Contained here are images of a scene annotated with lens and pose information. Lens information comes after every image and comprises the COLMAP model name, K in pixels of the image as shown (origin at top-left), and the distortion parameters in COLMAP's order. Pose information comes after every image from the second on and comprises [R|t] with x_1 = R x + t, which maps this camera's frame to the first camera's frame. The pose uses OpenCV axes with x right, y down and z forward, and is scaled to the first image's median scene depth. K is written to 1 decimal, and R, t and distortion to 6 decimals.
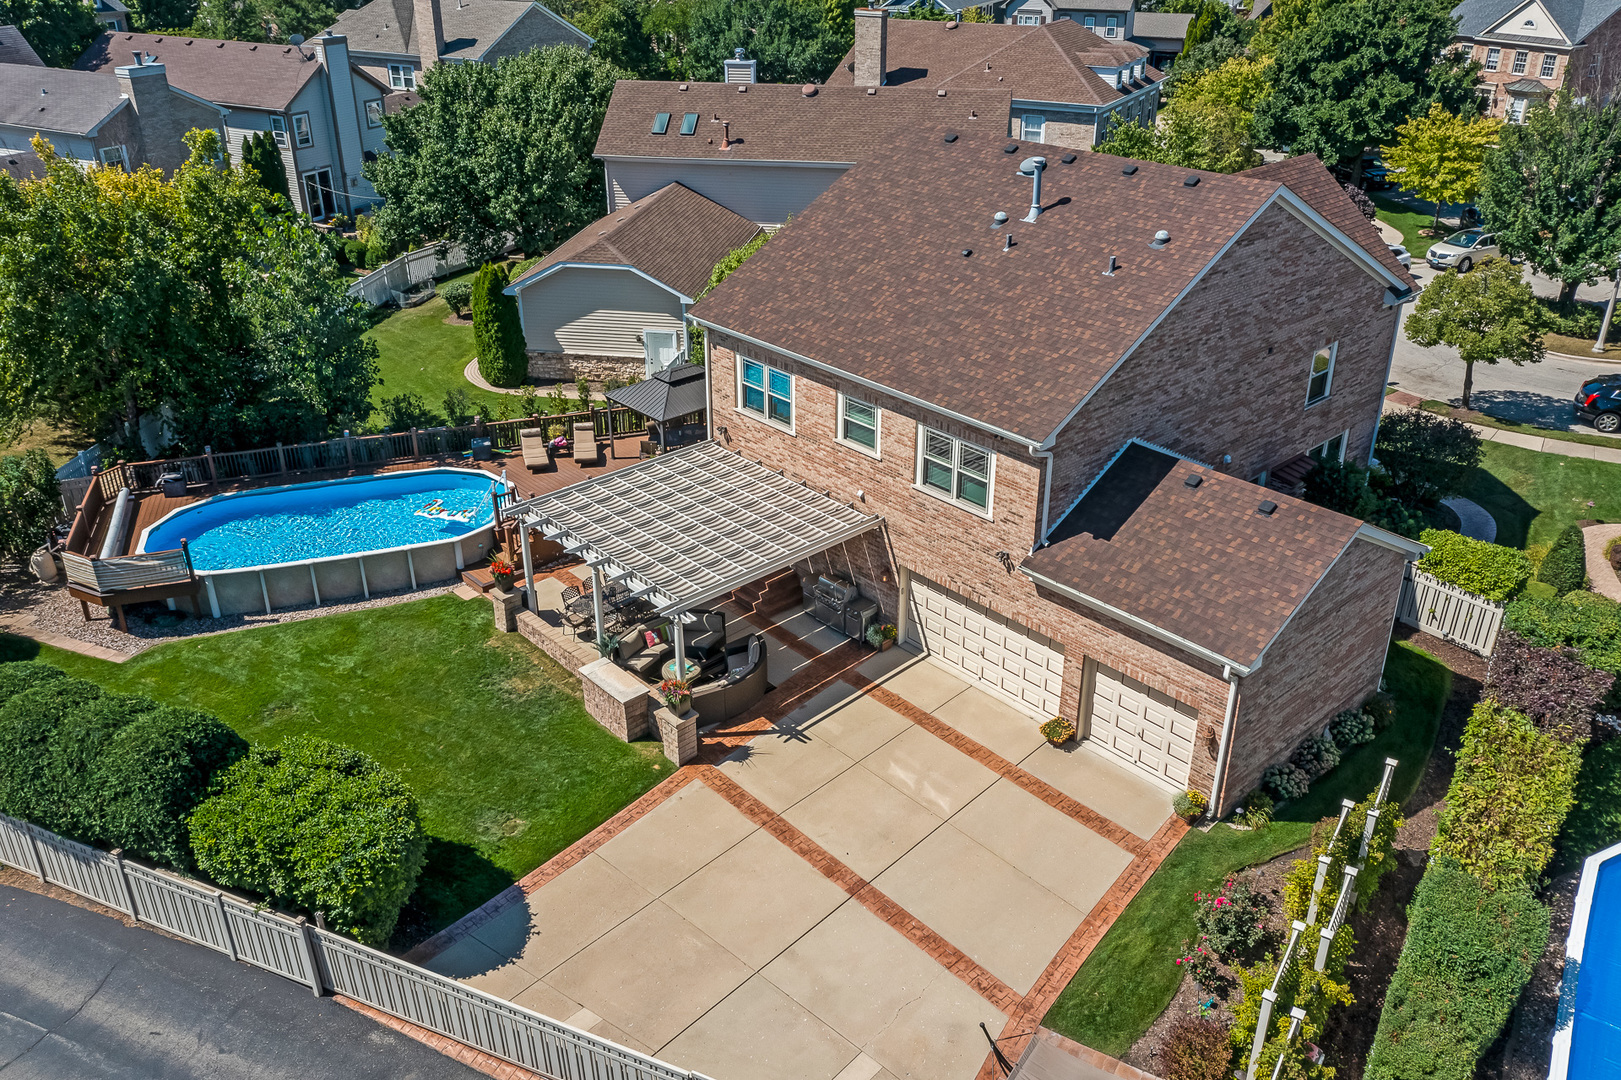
lens RADIAL K [[1307.2, 0, 805.3], [0, 1307.2, 534.2], [0, 0, 1]] dist [-0.003706, 0.004603]
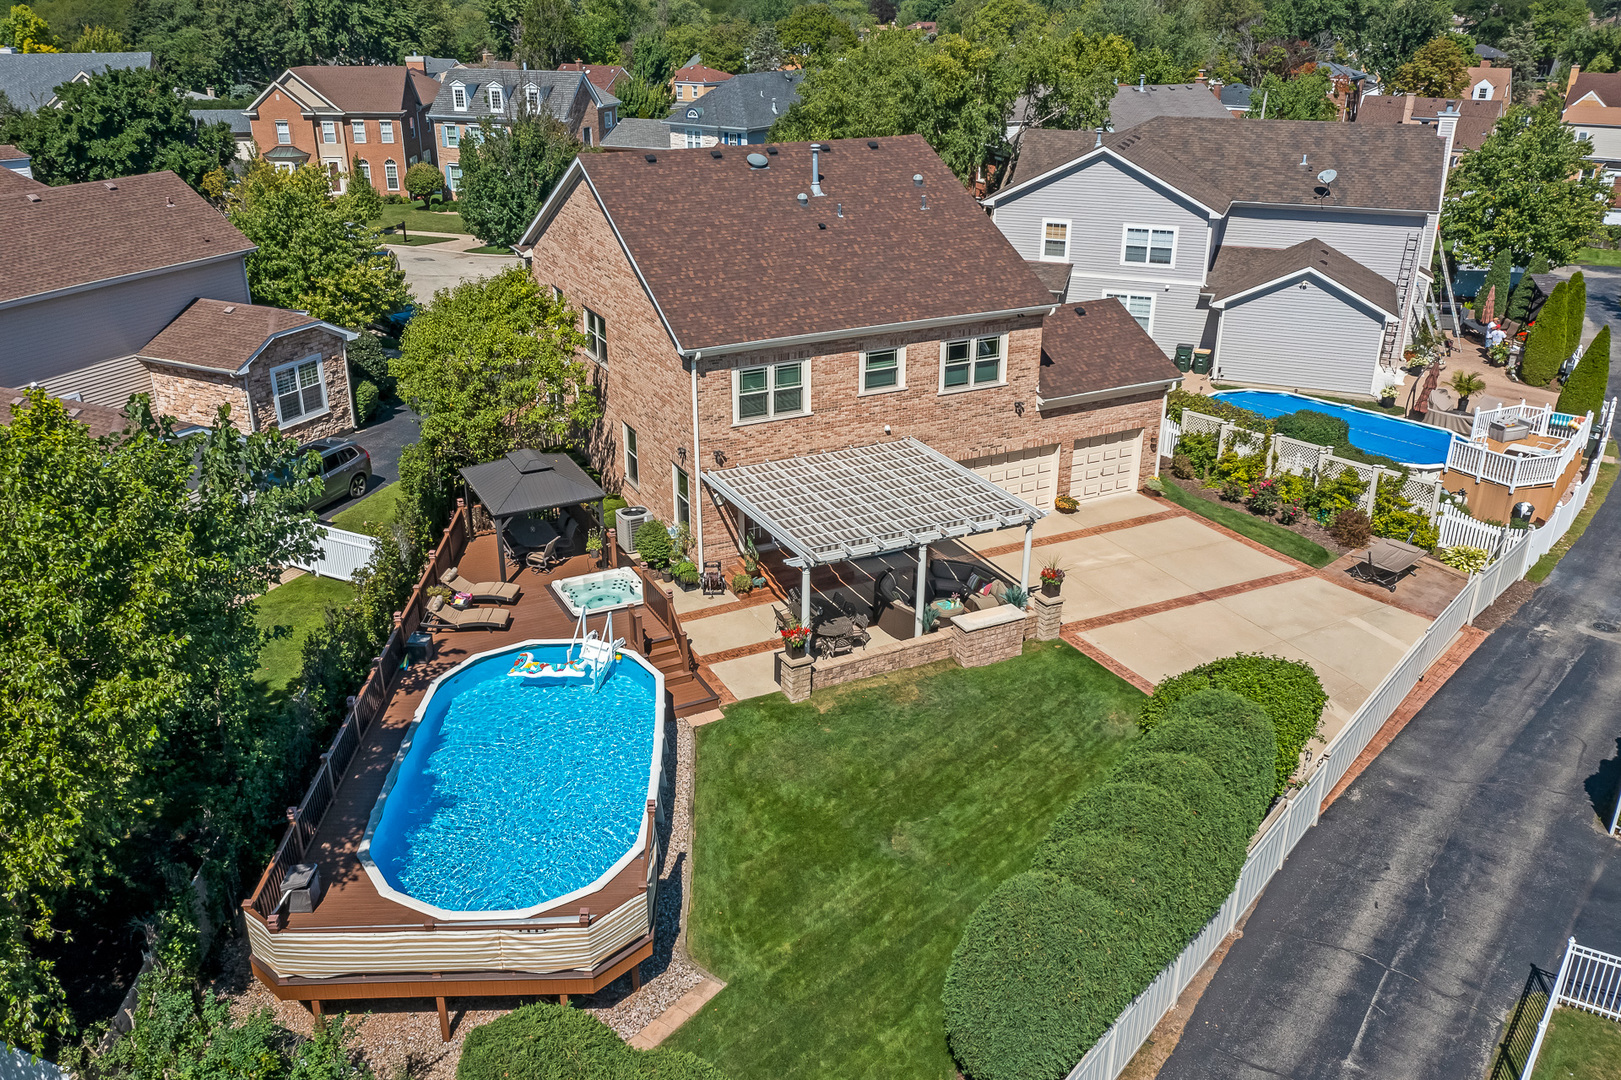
lens RADIAL K [[1310.8, 0, 806.0], [0, 1310.8, 534.9], [0, 0, 1]] dist [-0.002623, 0.007254]
pose [[0.255646, -0.372163, 0.892267, -1.087081], [0.433522, 0.869070, 0.238278, -0.265409], [-0.864120, 0.325902, 0.383515, 0.645297]]
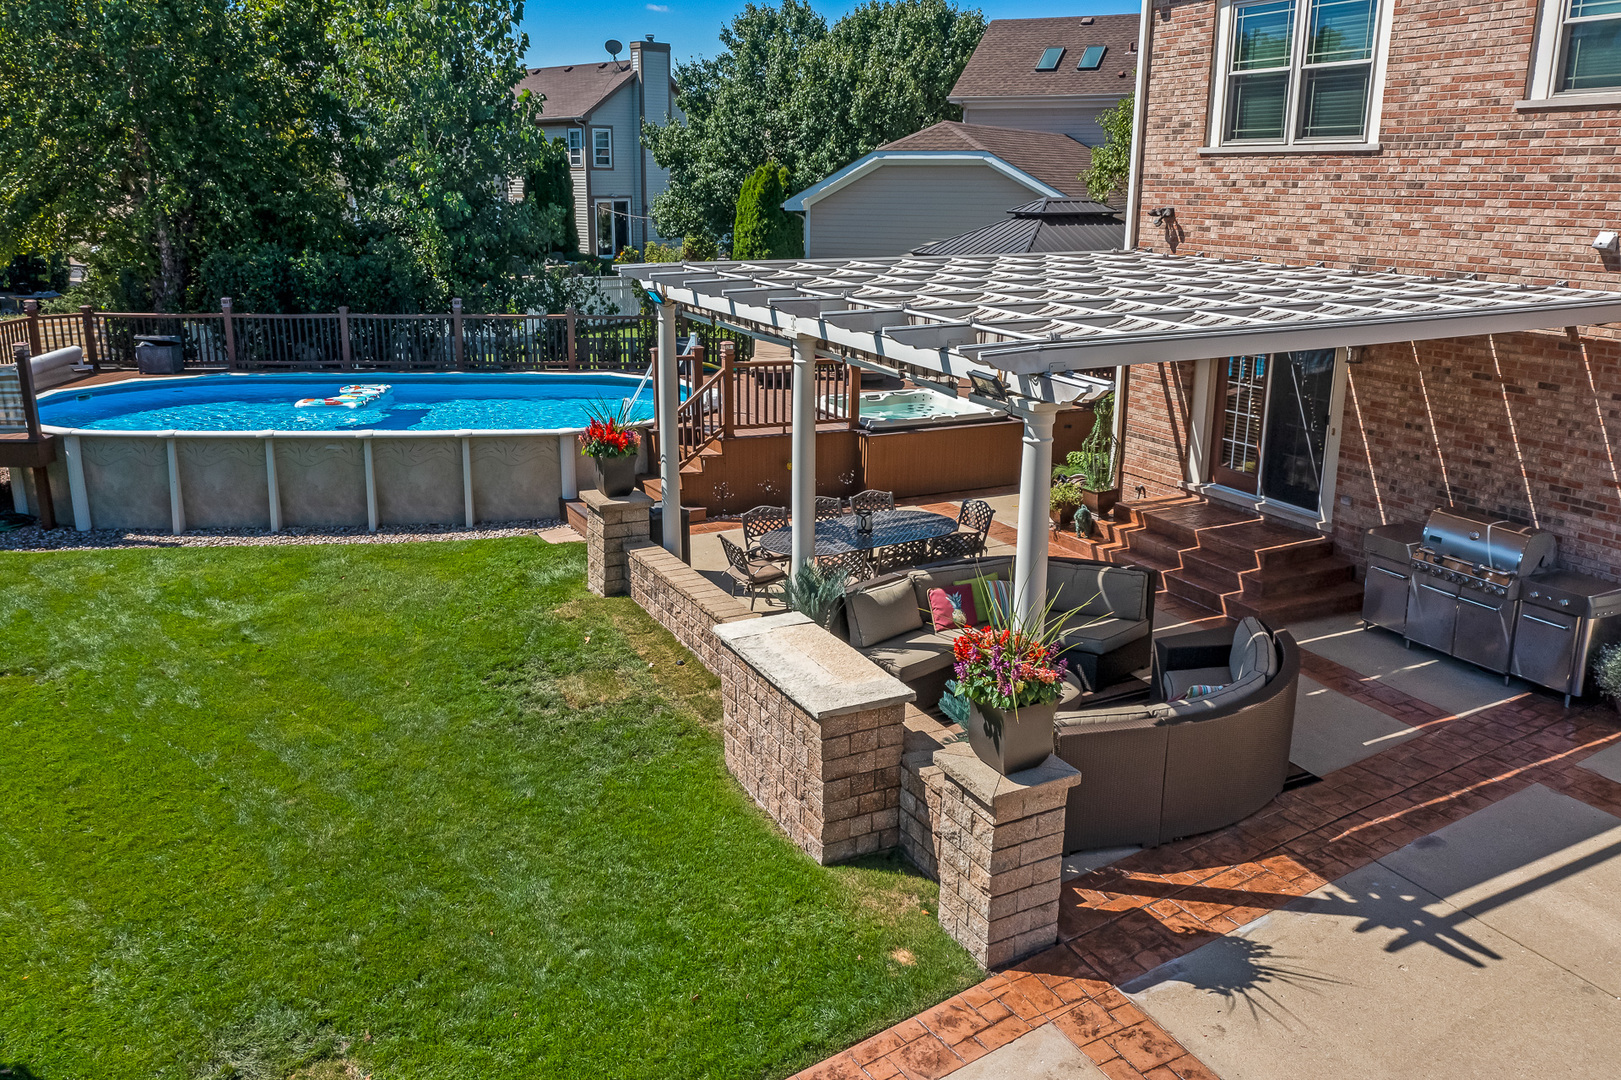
lens RADIAL K [[1310.8, 0, 806.0], [0, 1310.8, 534.9], [0, 0, 1]] dist [-0.002623, 0.007254]
pose [[0.962737, 0.079587, -0.258463, -0.063603], [-0.128835, 0.975270, -0.179582, 0.130925], [0.237779, 0.206189, 0.949182, 0.653157]]
